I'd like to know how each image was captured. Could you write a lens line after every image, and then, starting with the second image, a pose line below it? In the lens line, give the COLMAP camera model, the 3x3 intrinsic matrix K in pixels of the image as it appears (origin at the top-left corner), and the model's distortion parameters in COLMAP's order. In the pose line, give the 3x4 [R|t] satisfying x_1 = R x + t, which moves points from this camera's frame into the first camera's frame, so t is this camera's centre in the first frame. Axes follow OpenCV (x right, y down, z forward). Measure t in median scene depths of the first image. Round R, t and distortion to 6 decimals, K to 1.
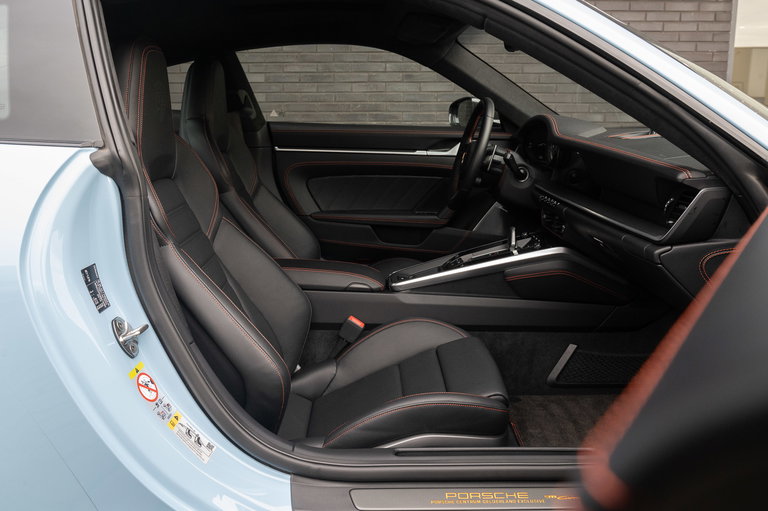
lens RADIAL K [[691.1, 0, 382.1], [0, 691.1, 256.0], [0, 0, 1]] dist [-0.018240, -0.001108]
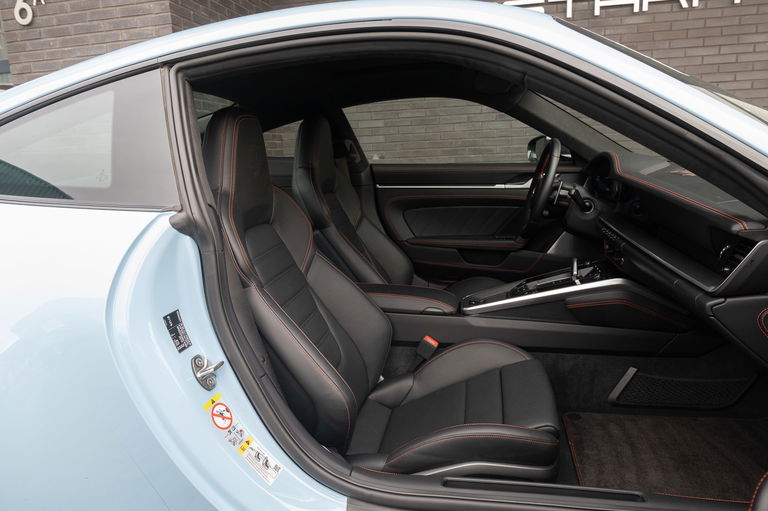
lens RADIAL K [[533.4, 0, 387.3], [0, 533.4, 257.9], [0, 0, 1]] dist [-0.005292, -0.003176]
pose [[0.979725, -0.000168, -0.200348, 0.071385], [0.002092, 0.999954, 0.009392, -0.053661], [0.200337, -0.009620, 0.979680, 0.118526]]
